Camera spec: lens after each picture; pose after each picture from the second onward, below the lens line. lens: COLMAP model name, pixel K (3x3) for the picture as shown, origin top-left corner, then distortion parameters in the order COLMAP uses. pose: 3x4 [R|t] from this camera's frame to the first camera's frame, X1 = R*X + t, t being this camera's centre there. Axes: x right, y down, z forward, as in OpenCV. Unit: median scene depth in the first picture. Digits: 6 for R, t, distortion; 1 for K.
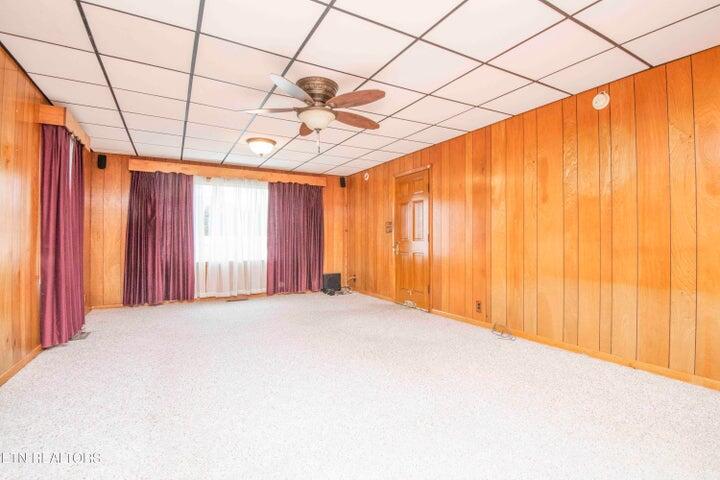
lens RADIAL K [[331.7, 0, 348.0], [0, 331.7, 237.2], [0, 0, 1]] dist [-0.016269, -0.012882]
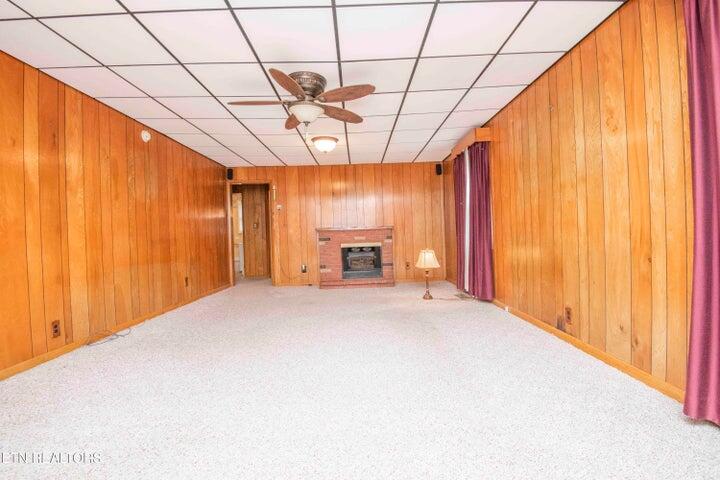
lens RADIAL K [[331.7, 0, 348.0], [0, 331.7, 237.2], [0, 0, 1]] dist [-0.016269, -0.012882]
pose [[-0.873426, 0.001119, 0.486955, -0.540443], [-0.000033, 0.999997, -0.002357, 0.016974], [-0.486957, -0.002075, -0.873424, 1.448906]]
